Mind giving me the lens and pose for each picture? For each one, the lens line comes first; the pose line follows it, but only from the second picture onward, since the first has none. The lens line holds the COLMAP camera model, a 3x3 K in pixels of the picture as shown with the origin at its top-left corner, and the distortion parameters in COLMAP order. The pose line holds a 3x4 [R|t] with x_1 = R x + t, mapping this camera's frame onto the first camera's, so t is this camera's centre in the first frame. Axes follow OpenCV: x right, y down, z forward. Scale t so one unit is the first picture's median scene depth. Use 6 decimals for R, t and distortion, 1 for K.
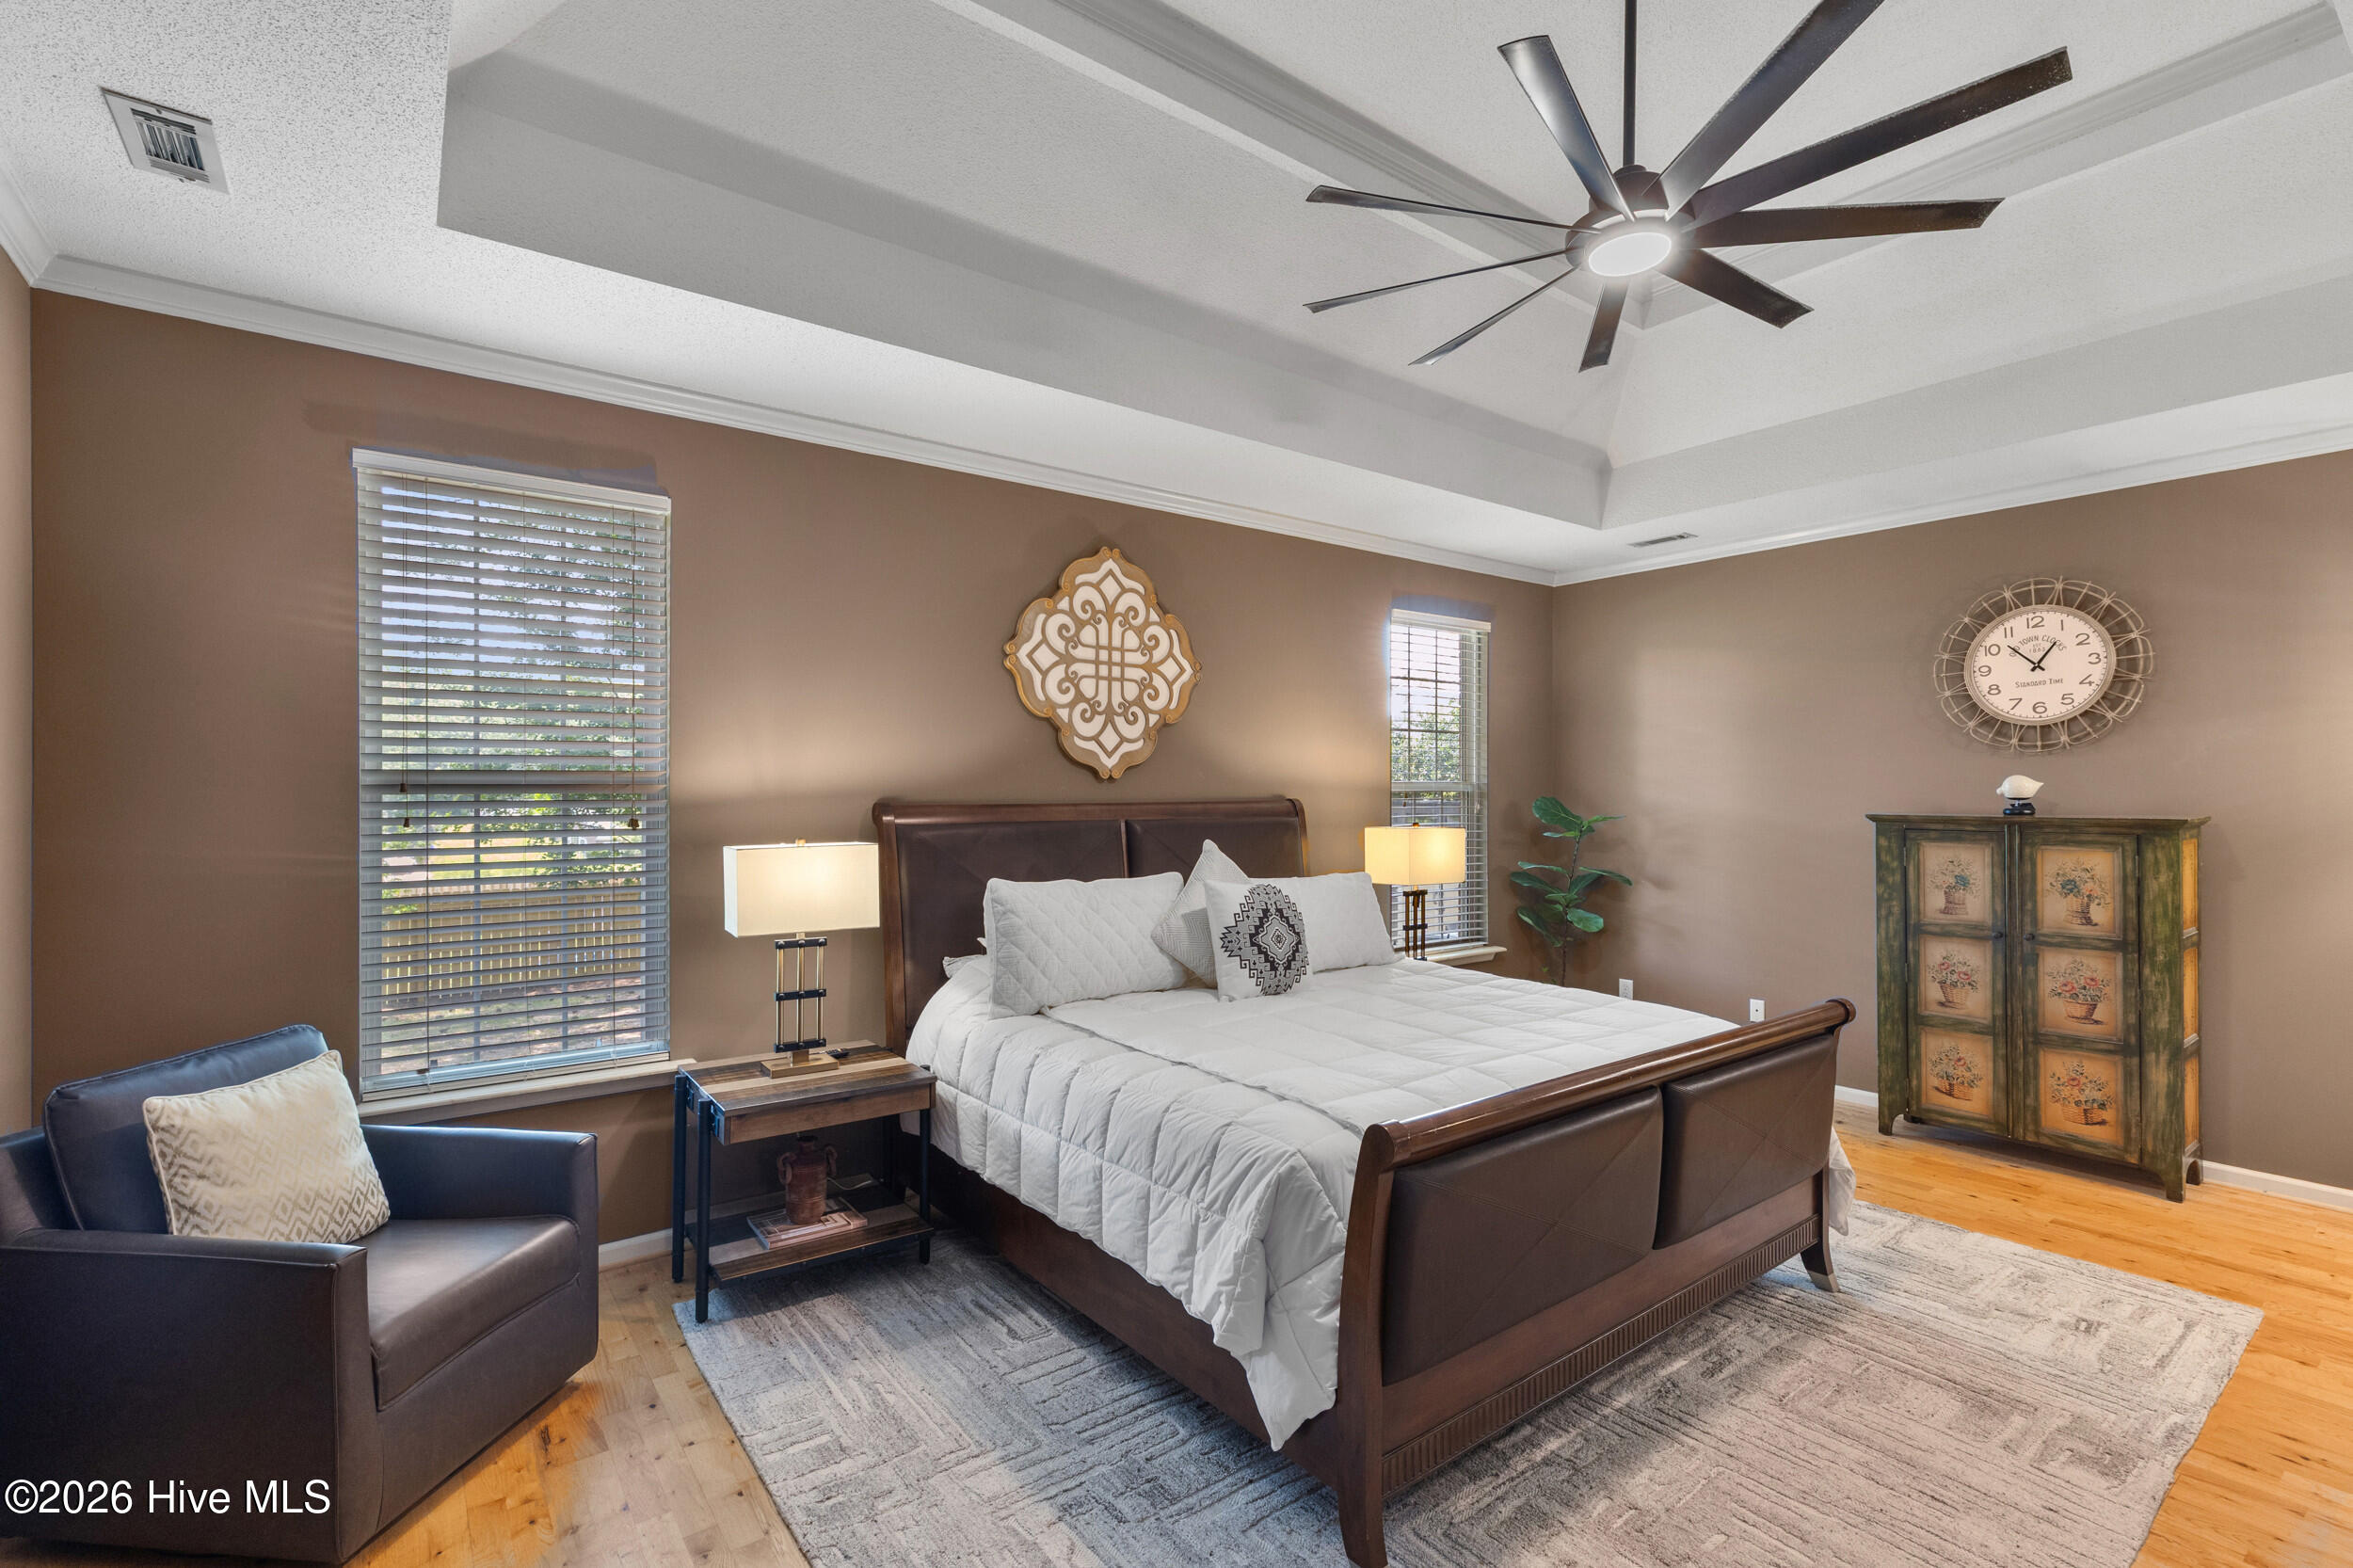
lens RADIAL K [[1089.9, 0, 1189.7], [0, 1089.9, 766.7], [0, 0, 1]] dist [0.018196, 0.000161]
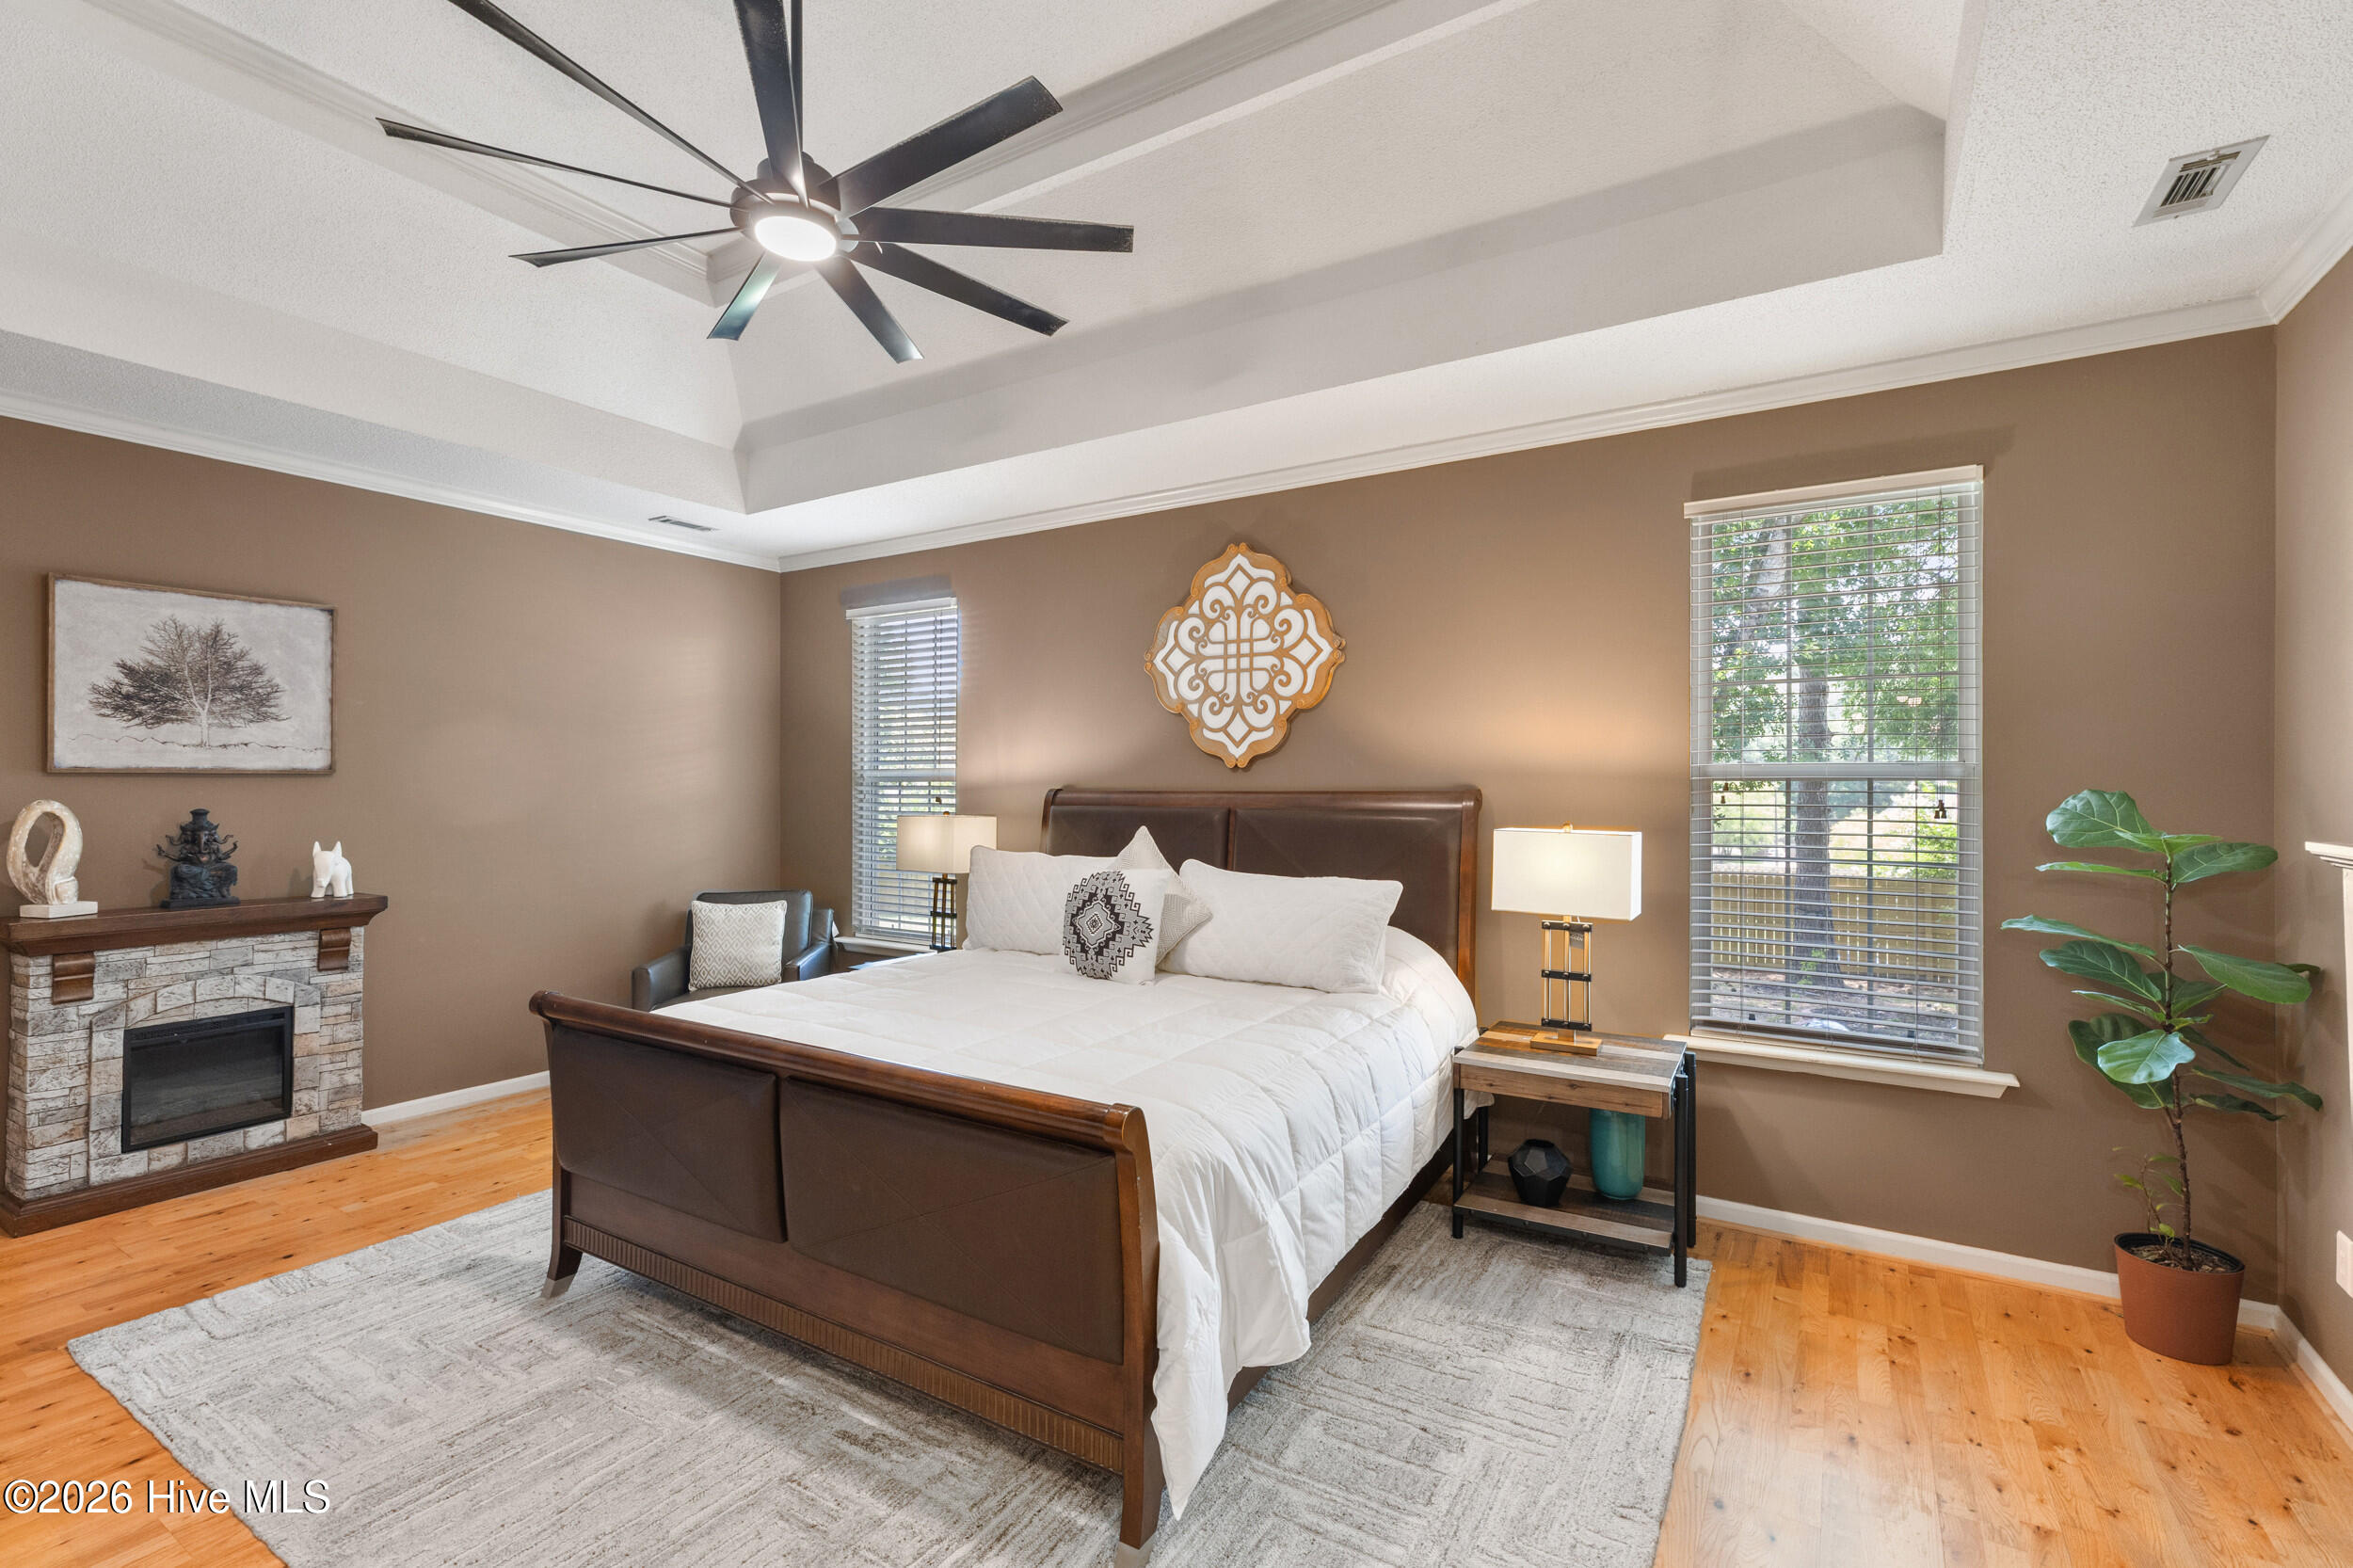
lens RADIAL K [[1052.1, 0, 1176.2], [0, 1052.1, 776.1], [0, 0, 1]] dist [0.003478, 0.000859]
pose [[0.335738, -0.003699, -0.941948, 0.852859], [0.022714, 0.999733, 0.004170, 0.013866], [0.941681, -0.022796, 0.335733, 0.611858]]
